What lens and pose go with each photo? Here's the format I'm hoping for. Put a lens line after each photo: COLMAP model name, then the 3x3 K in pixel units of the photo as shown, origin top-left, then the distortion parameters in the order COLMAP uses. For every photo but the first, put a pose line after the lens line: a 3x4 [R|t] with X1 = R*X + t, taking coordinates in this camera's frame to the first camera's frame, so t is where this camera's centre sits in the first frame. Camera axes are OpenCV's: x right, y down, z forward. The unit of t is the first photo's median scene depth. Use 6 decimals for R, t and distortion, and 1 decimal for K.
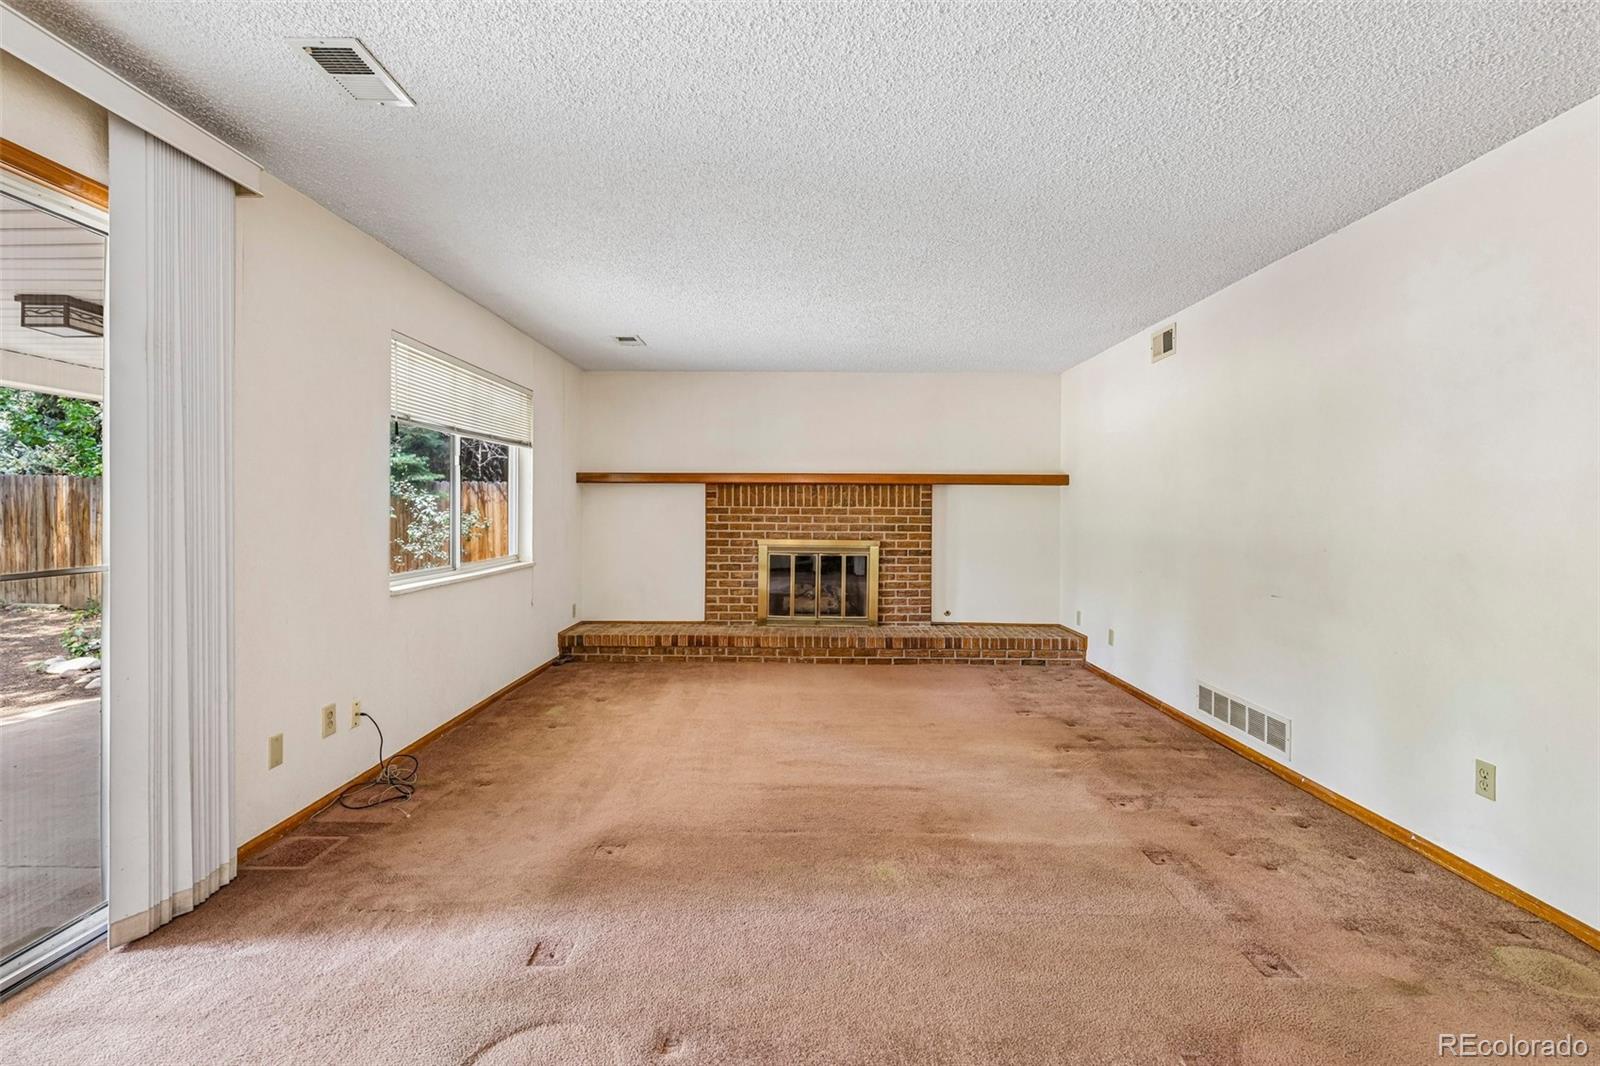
lens RADIAL K [[756.9, 0, 783.0], [0, 756.9, 518.4], [0, 0, 1]] dist [0.002664, 0.000782]
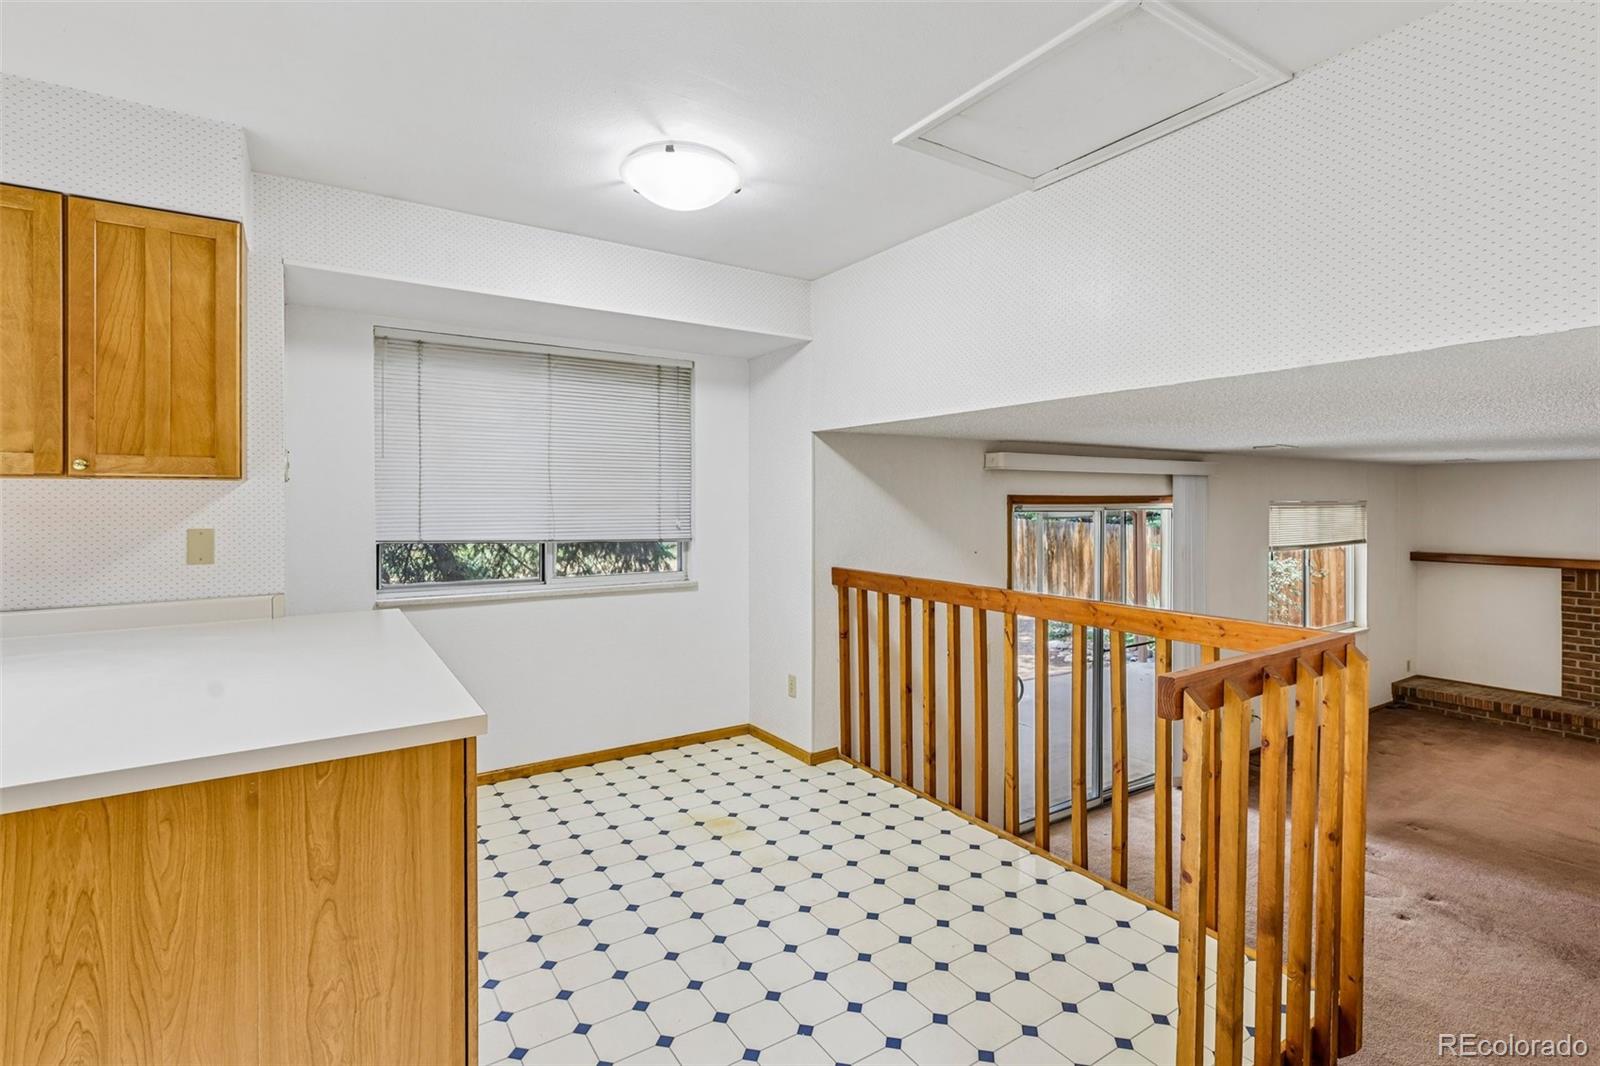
lens RADIAL K [[756.9, 0, 791.8], [0, 756.9, 502.5], [0, 0, 1]] dist [0.002664, 0.000782]
pose [[0.561456, -0.005039, -0.827491, 0.270278], [-0.003359, 0.999959, -0.008368, -0.193412], [0.827500, 0.007478, 0.561417, -0.769463]]
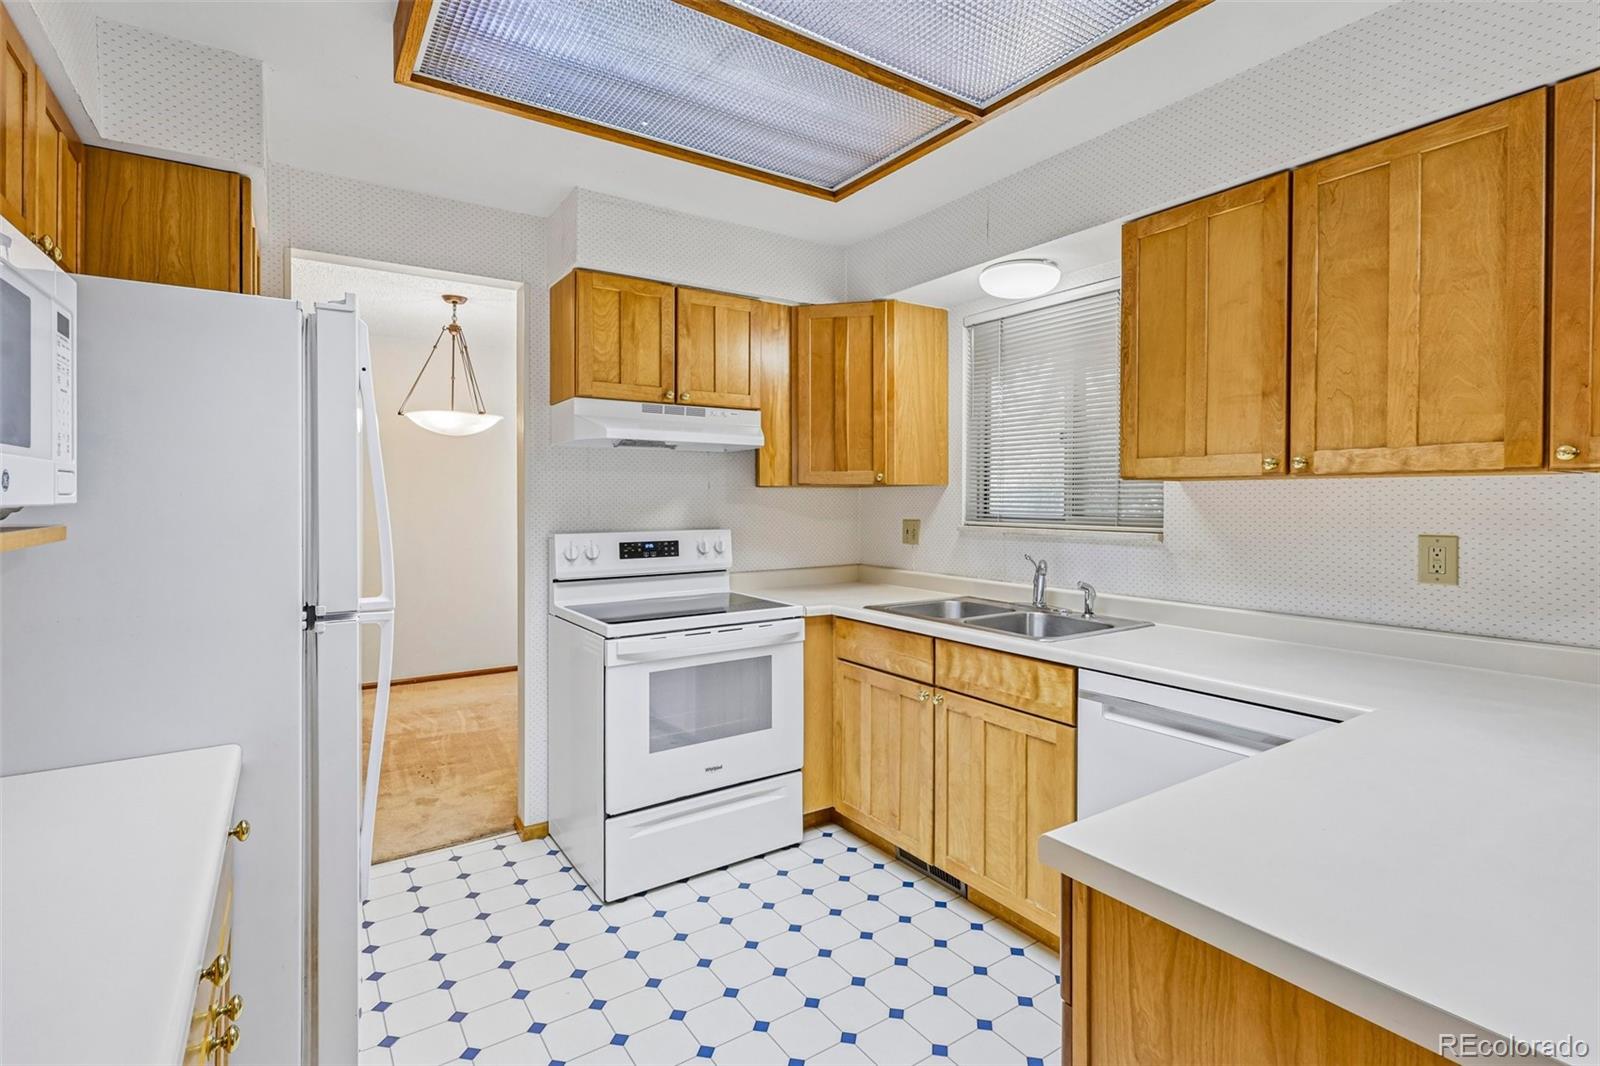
lens RADIAL K [[756.9, 0, 811.7], [0, 756.9, 499.3], [0, 0, 1]] dist [0.002664, 0.000782]
pose [[-0.804057, -0.008582, -0.594490, 0.091975], [-0.014040, 0.999891, 0.004554, -0.195733], [0.594387, 0.012008, -0.804090, -0.800387]]
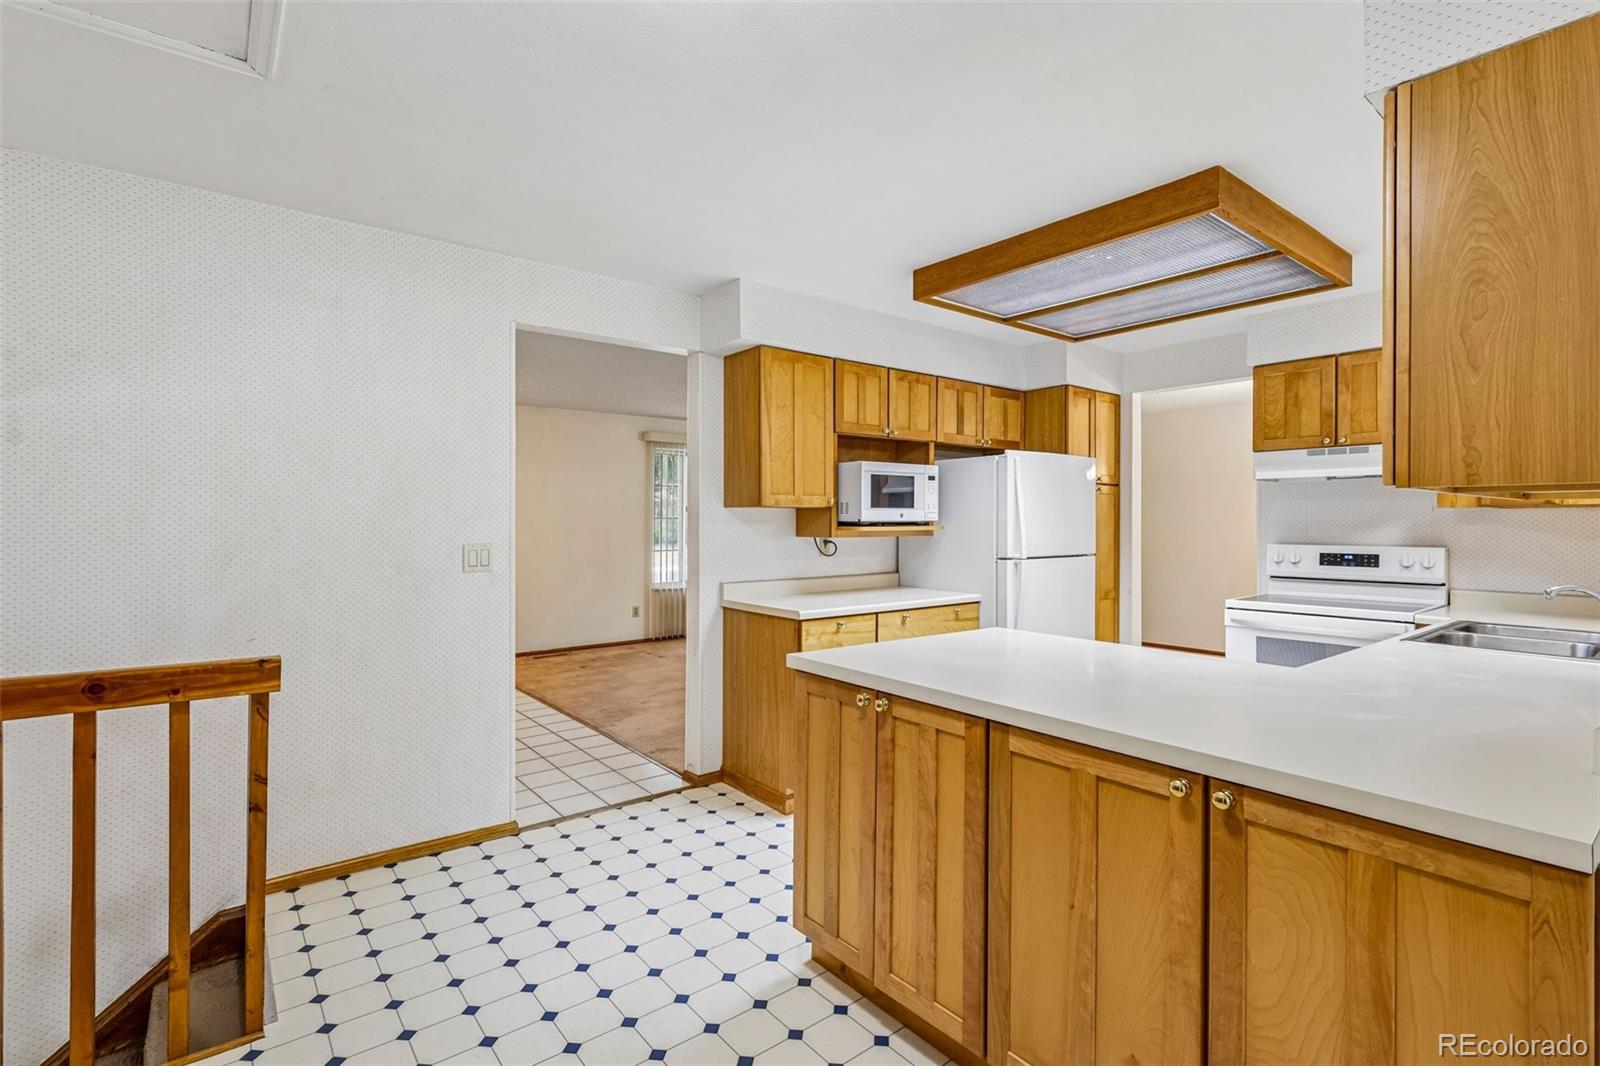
lens RADIAL K [[756.9, 0, 798.6], [0, 756.9, 525.6], [0, 0, 1]] dist [0.002664, 0.000782]
pose [[-0.643576, -0.015507, 0.765225, -0.531445], [0.000179, 0.999792, 0.020411, -0.203374], [-0.765382, 0.013273, -0.643440, -0.341863]]
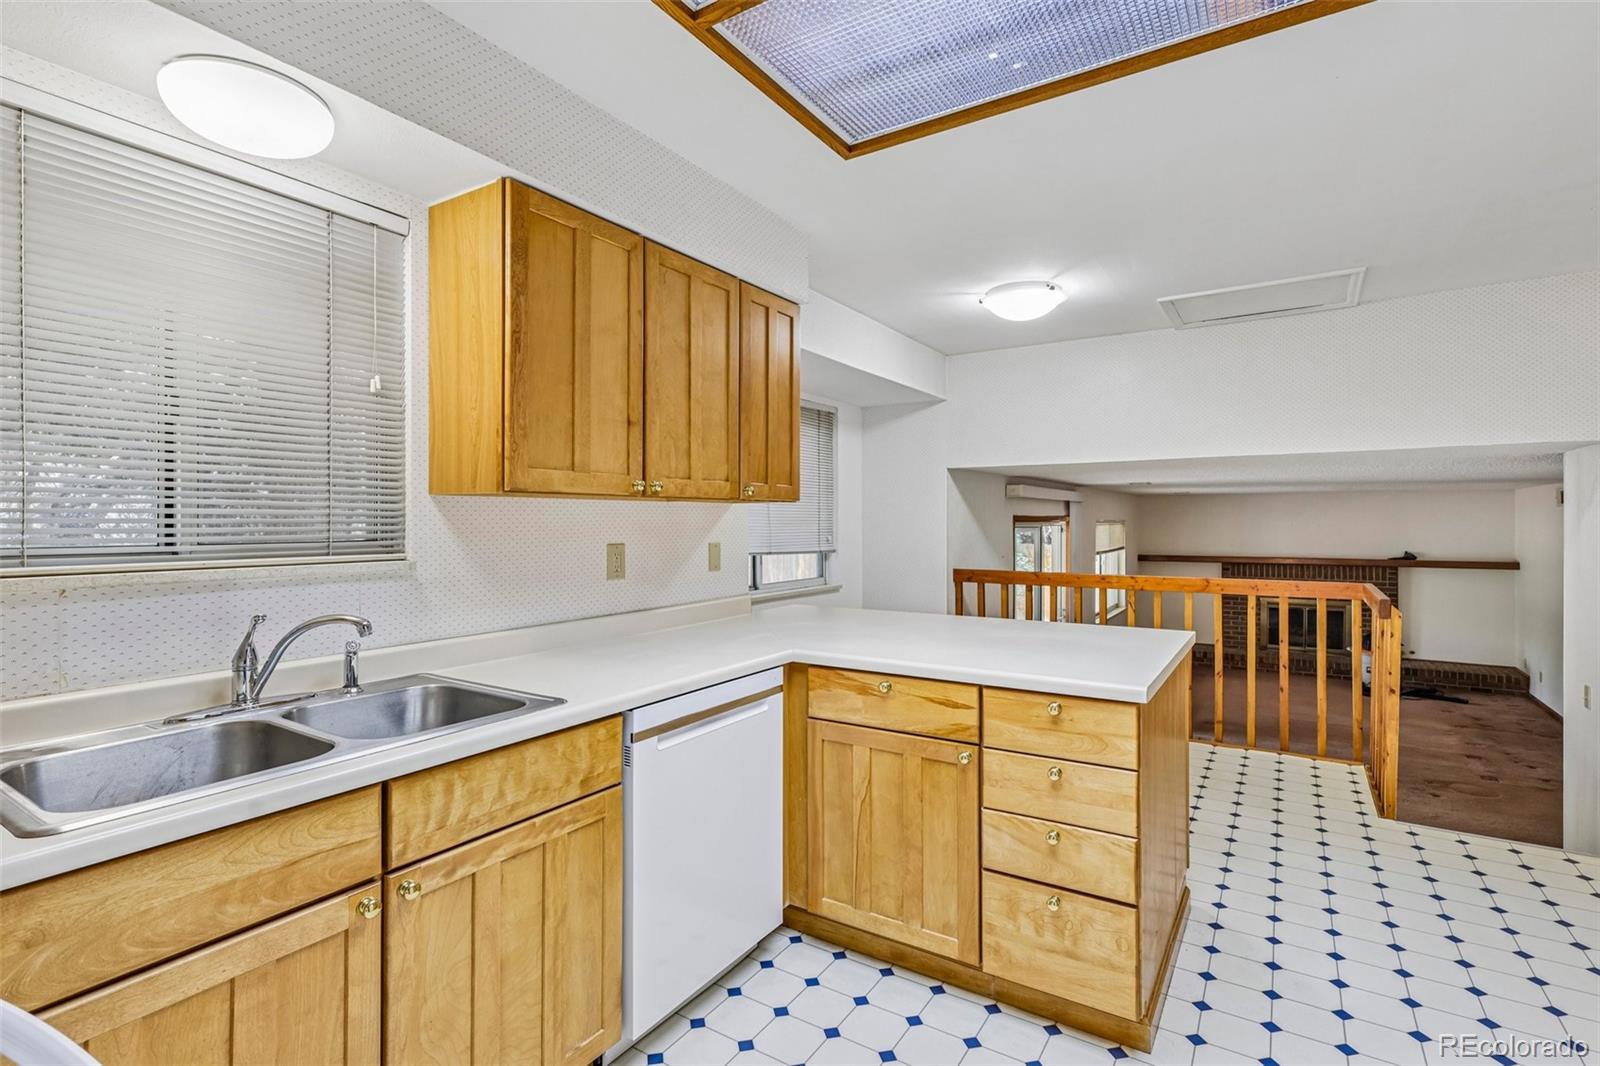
lens RADIAL K [[756.9, 0, 785.8], [0, 756.9, 525.1], [0, 0, 1]] dist [0.002664, 0.000782]
pose [[0.846235, -0.010893, -0.532699, -0.040865], [0.007234, 0.999934, -0.008955, -0.185745], [0.532761, 0.003724, 0.846258, -1.403837]]
